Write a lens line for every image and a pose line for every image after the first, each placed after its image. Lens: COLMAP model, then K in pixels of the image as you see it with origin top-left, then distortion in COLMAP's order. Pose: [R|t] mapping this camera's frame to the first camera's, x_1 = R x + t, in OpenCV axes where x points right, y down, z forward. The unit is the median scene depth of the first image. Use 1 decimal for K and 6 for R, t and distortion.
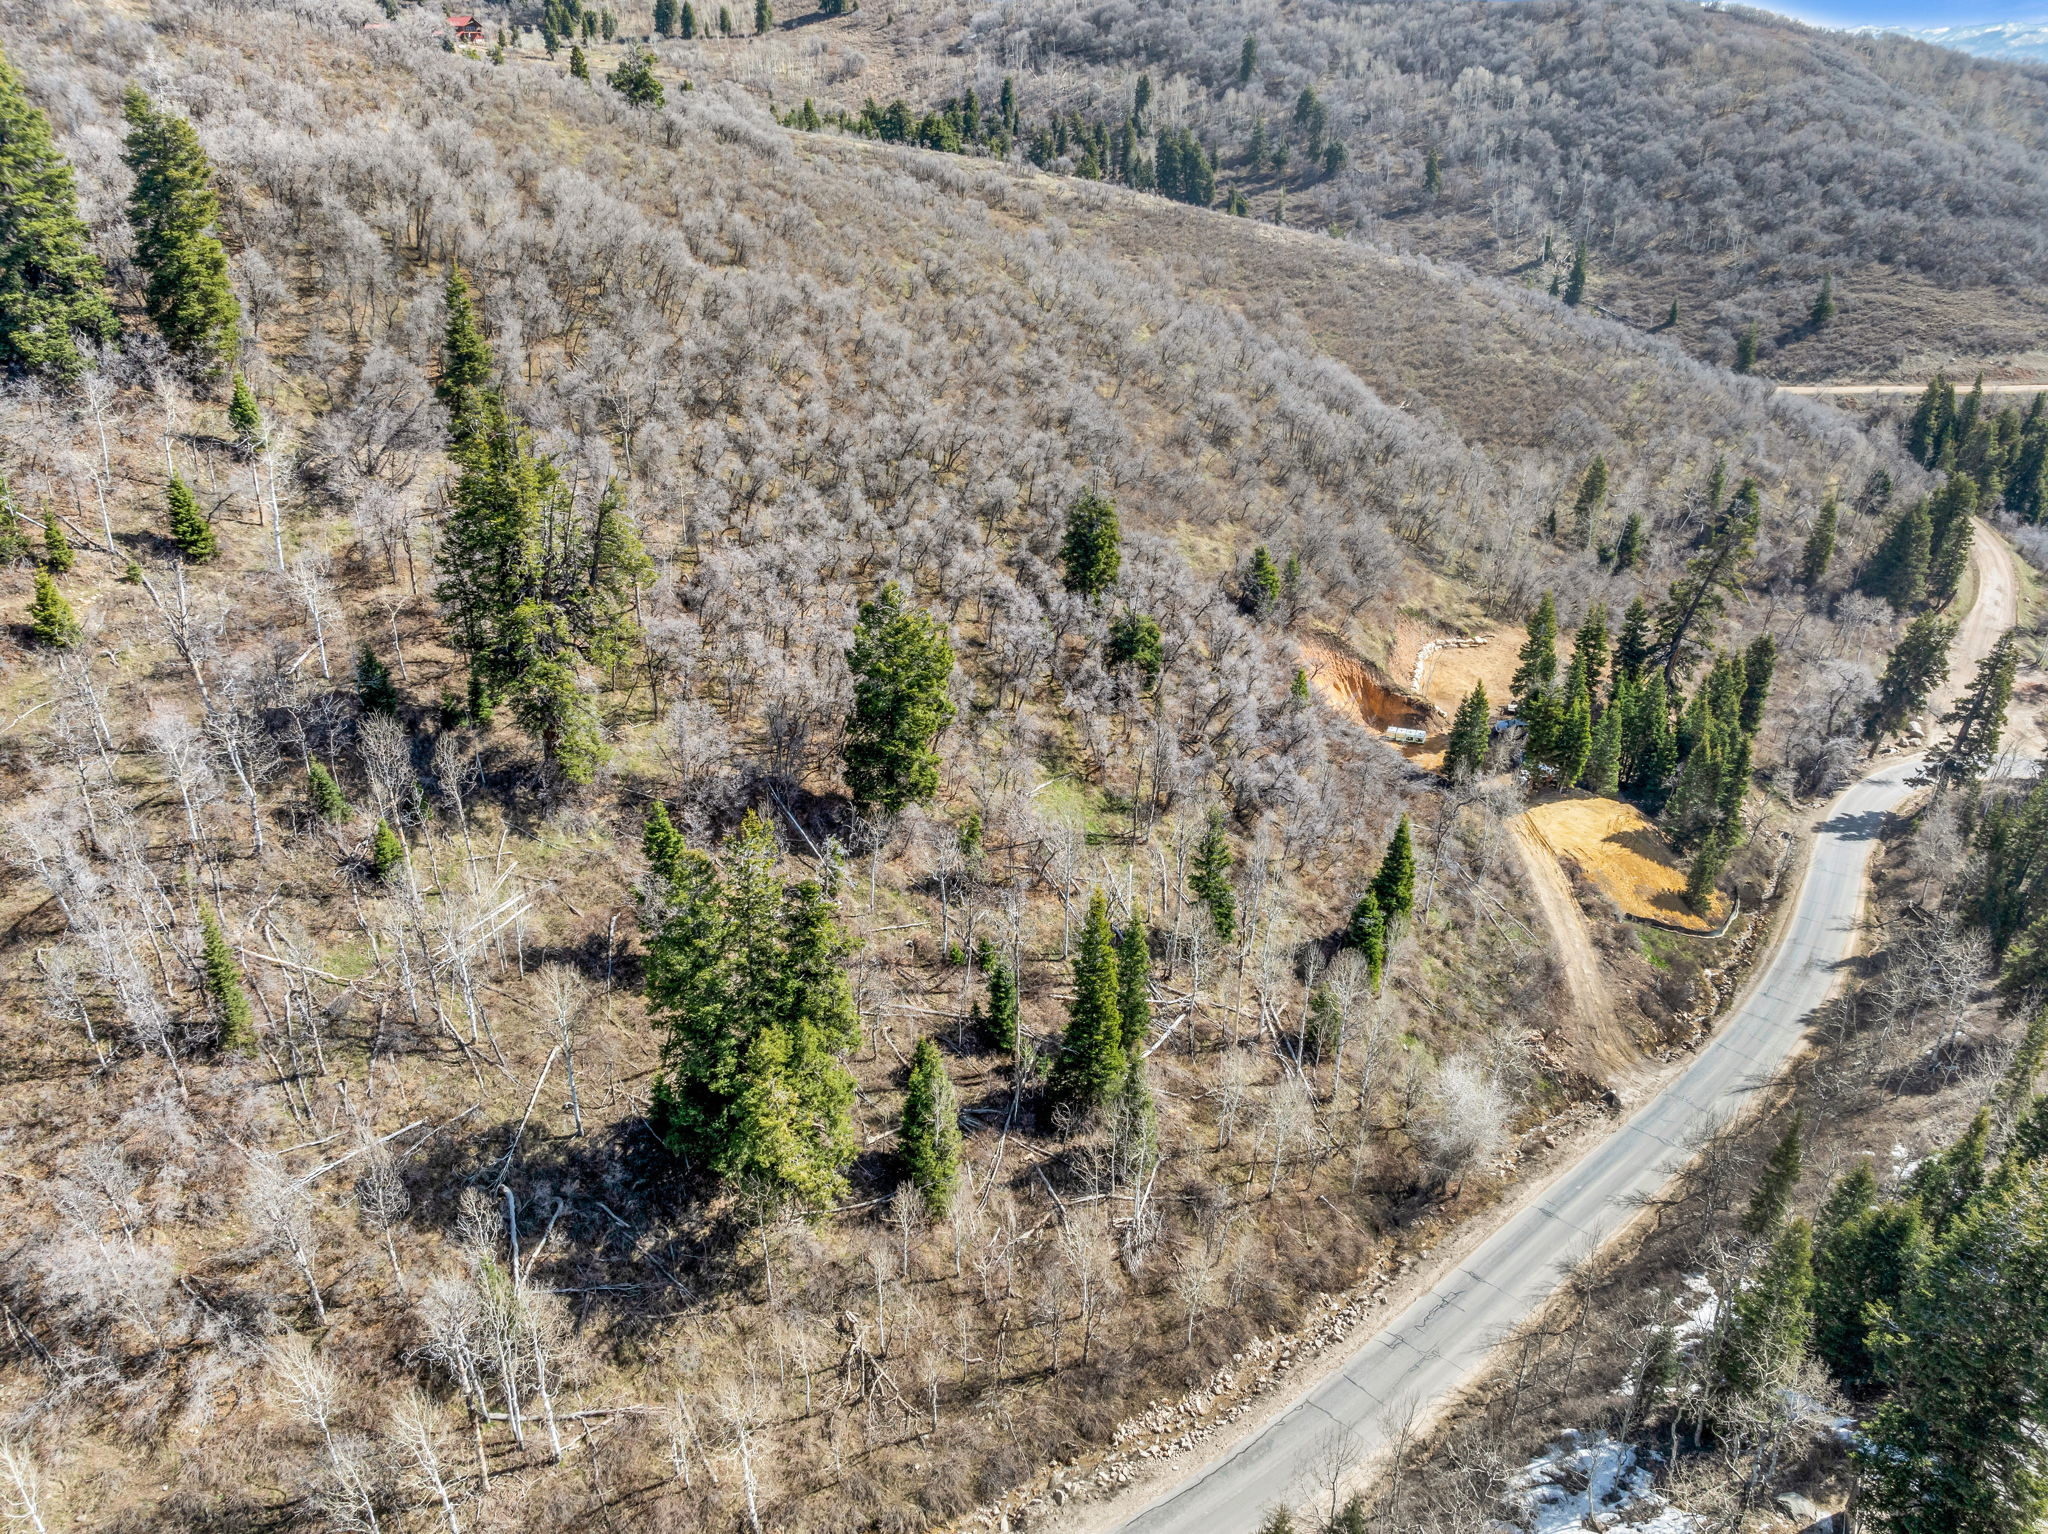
lens RADIAL K [[1449.8, 0, 1026.2], [0, 1449.8, 762.6], [0, 0, 1]] dist [-0.063481, 0.036111]
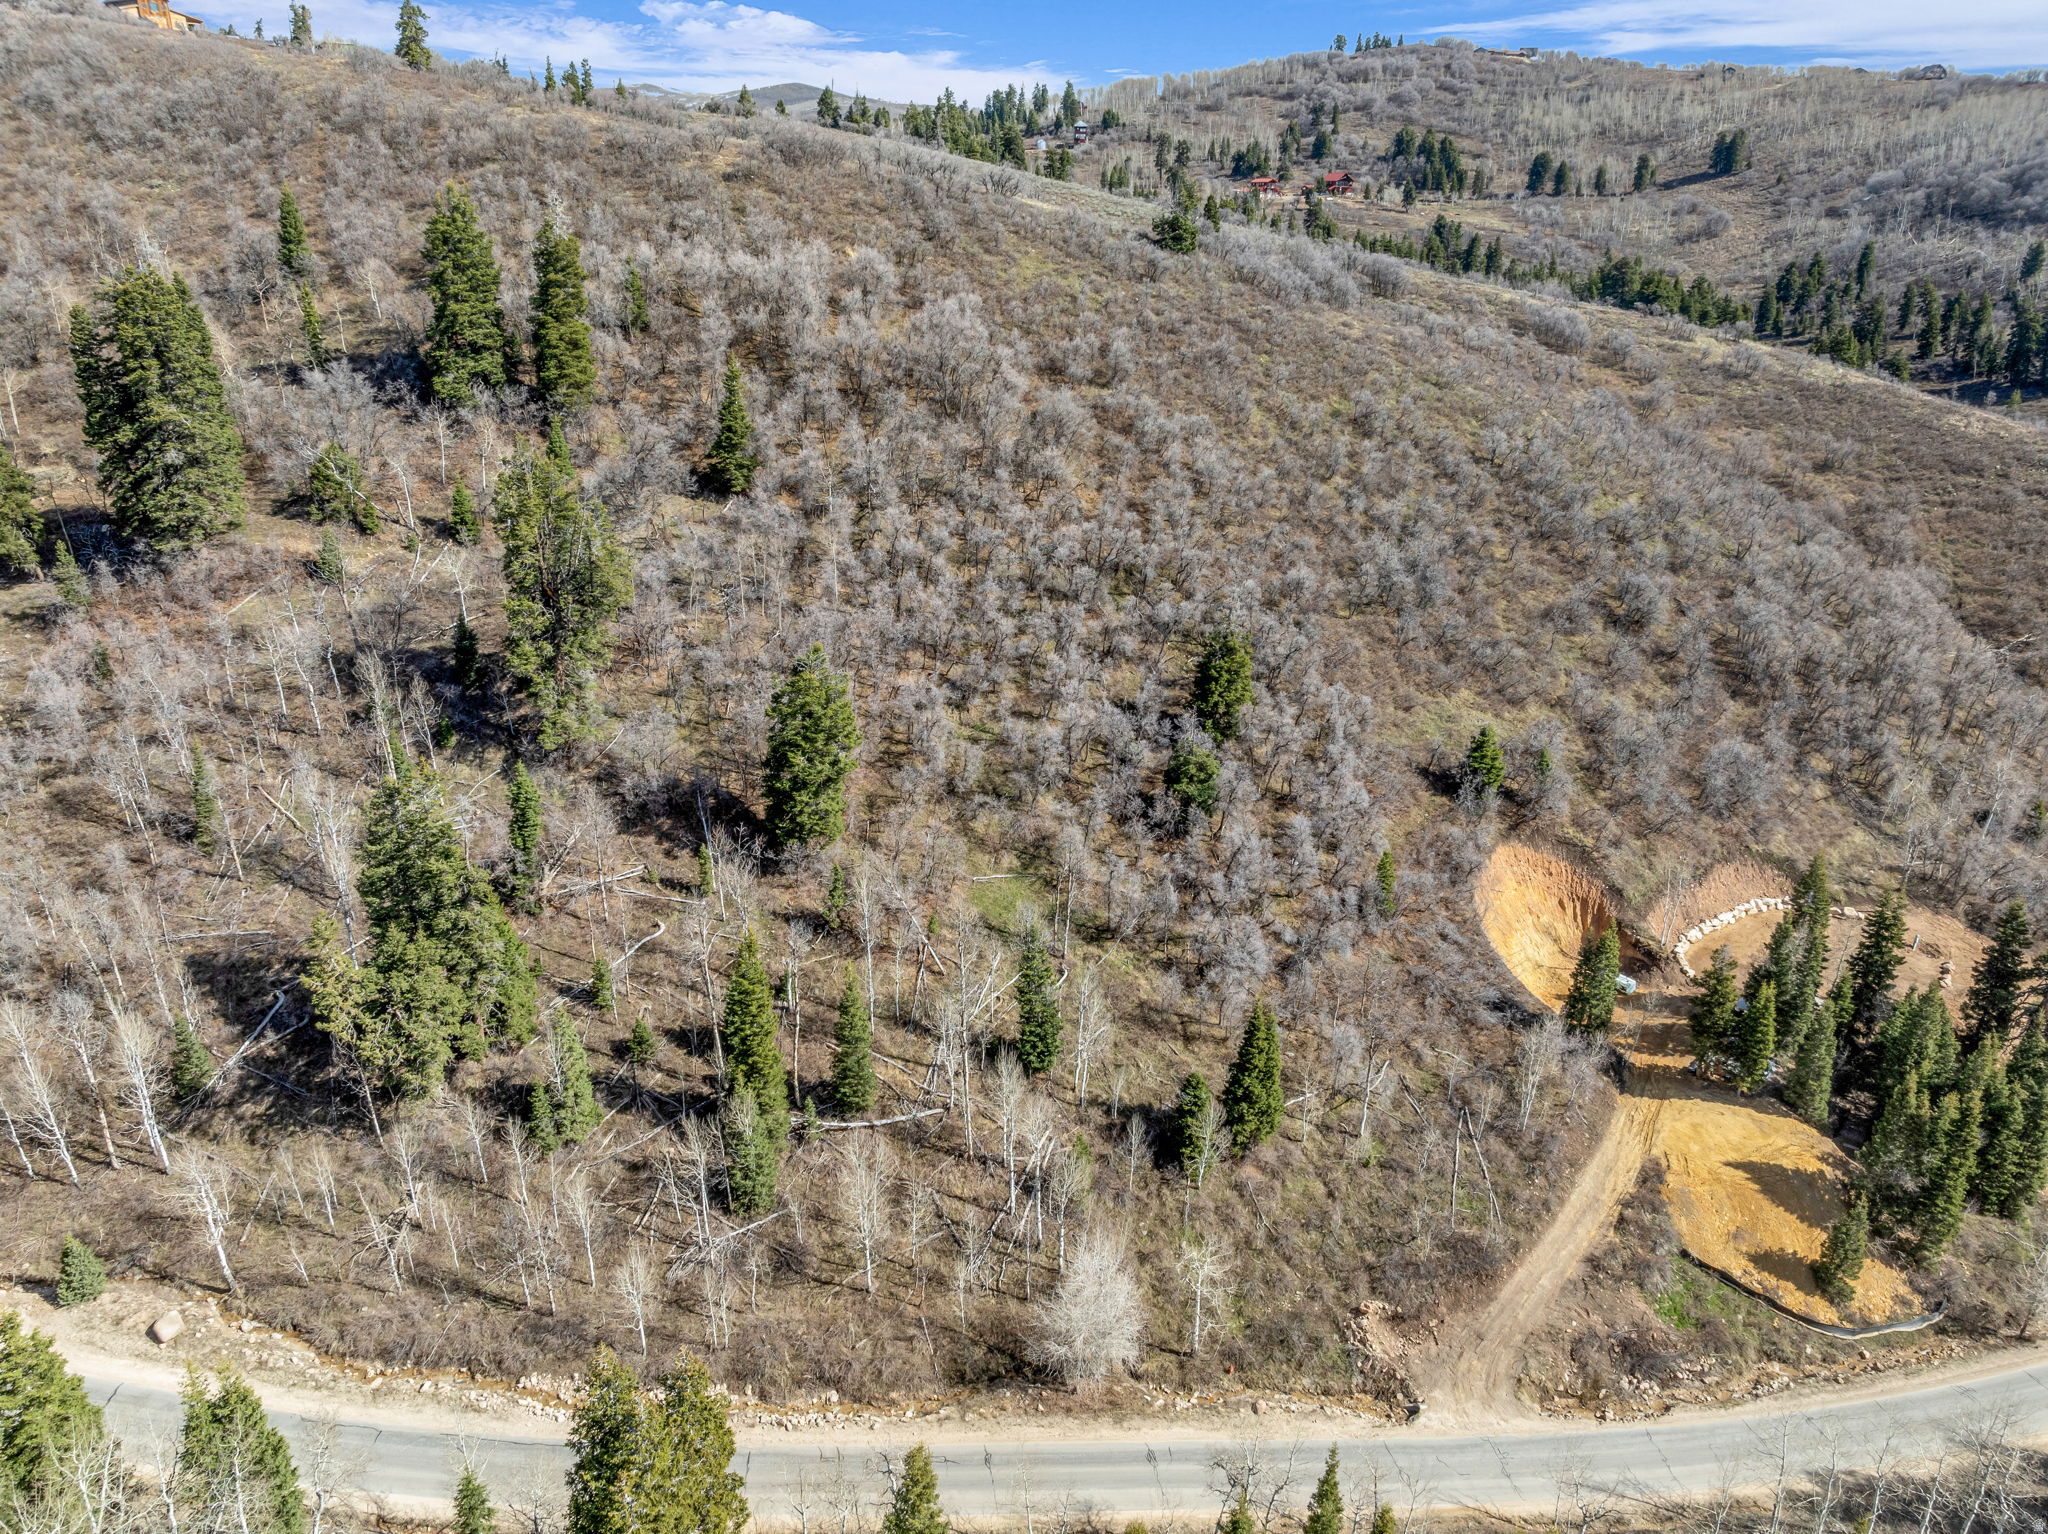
lens RADIAL K [[1449.8, 0, 1026.2], [0, 1449.8, 762.6], [0, 0, 1]] dist [-0.063481, 0.036111]
pose [[0.804706, 0.213493, -0.553958, 0.543692], [-0.264678, 0.964251, -0.012866, -0.050631], [0.531408, 0.156974, 0.832445, 0.126314]]
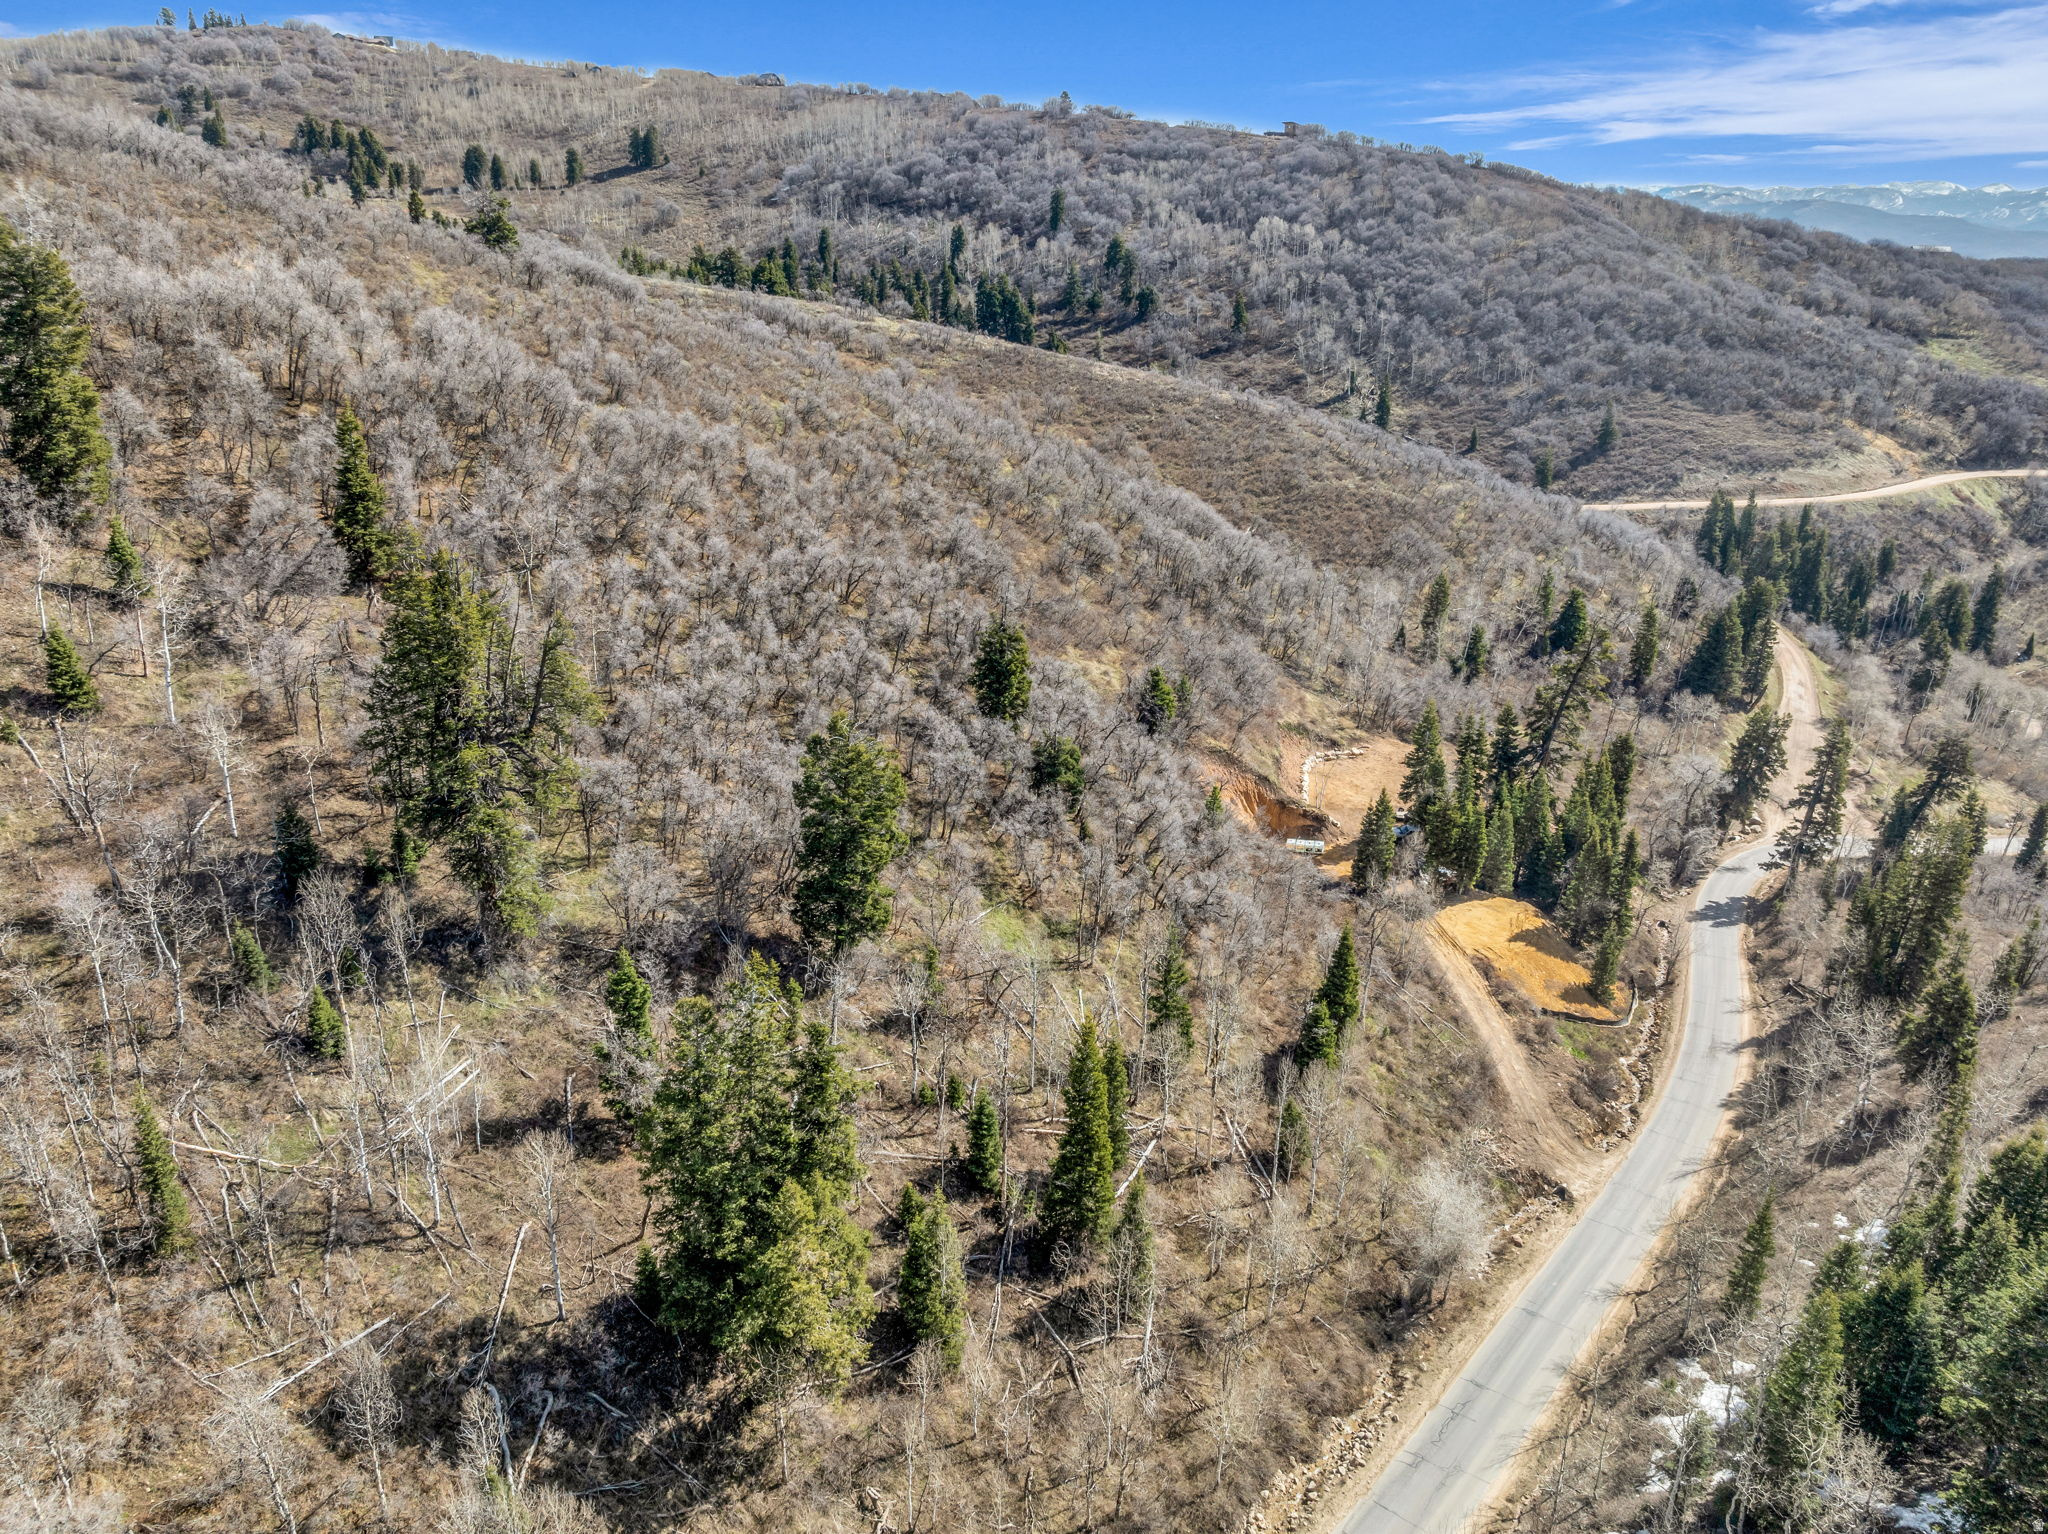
lens RADIAL K [[1446.6, 0, 1024.0], [0, 1446.6, 767.0], [0, 0, 1]] dist [-0.055798, 0.025019]
pose [[0.991146, -0.043137, 0.125573, -0.074049], [0.054108, 0.994885, -0.085305, 0.001417], [-0.121250, 0.091344, 0.988410, 0.019278]]
